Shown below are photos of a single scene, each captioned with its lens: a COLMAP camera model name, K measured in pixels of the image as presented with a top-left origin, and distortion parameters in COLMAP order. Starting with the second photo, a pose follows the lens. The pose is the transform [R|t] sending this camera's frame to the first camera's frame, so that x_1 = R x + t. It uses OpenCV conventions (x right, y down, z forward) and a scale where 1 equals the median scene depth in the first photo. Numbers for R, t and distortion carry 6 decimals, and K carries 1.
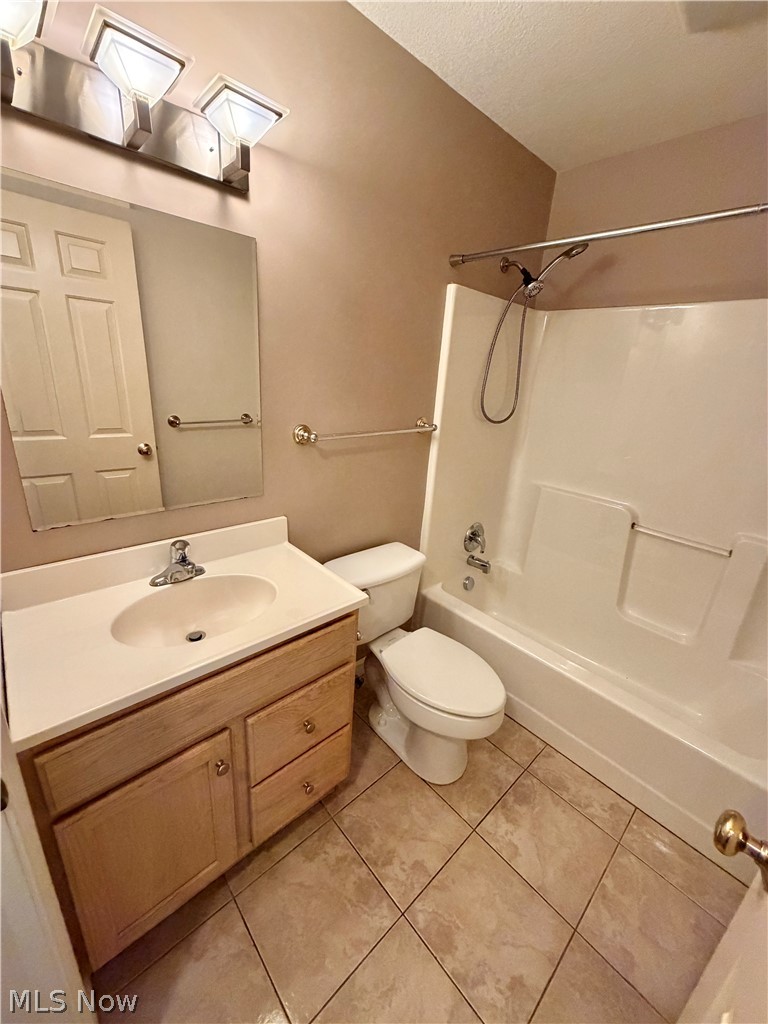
lens RADIAL K [[407.7, 0, 371.3], [0, 407.7, 512.8], [0, 0, 1]] dist [-0.020343, 0.000092]
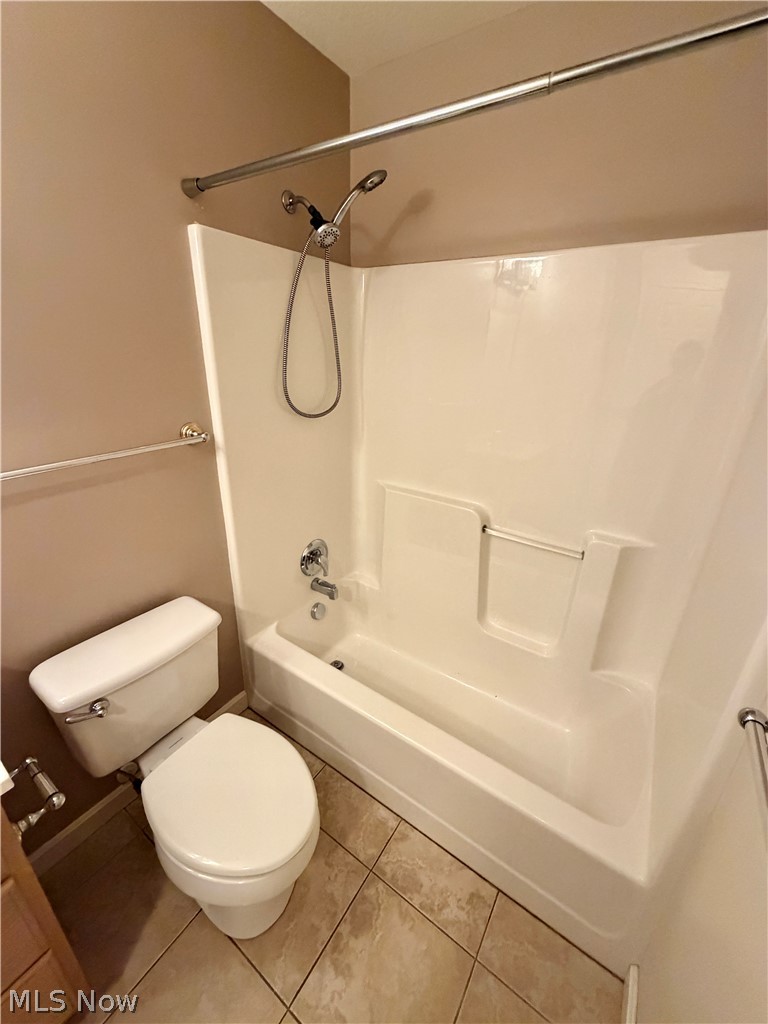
lens RADIAL K [[410.4, 0, 384.0], [0, 410.4, 512.0], [0, 0, 1]] dist [-0.017309, 0.000372]
pose [[0.967878, -0.123150, 0.219194, 0.264512], [0.108900, 0.991144, 0.075994, -0.093071], [-0.226612, -0.049683, 0.972717, 0.215869]]
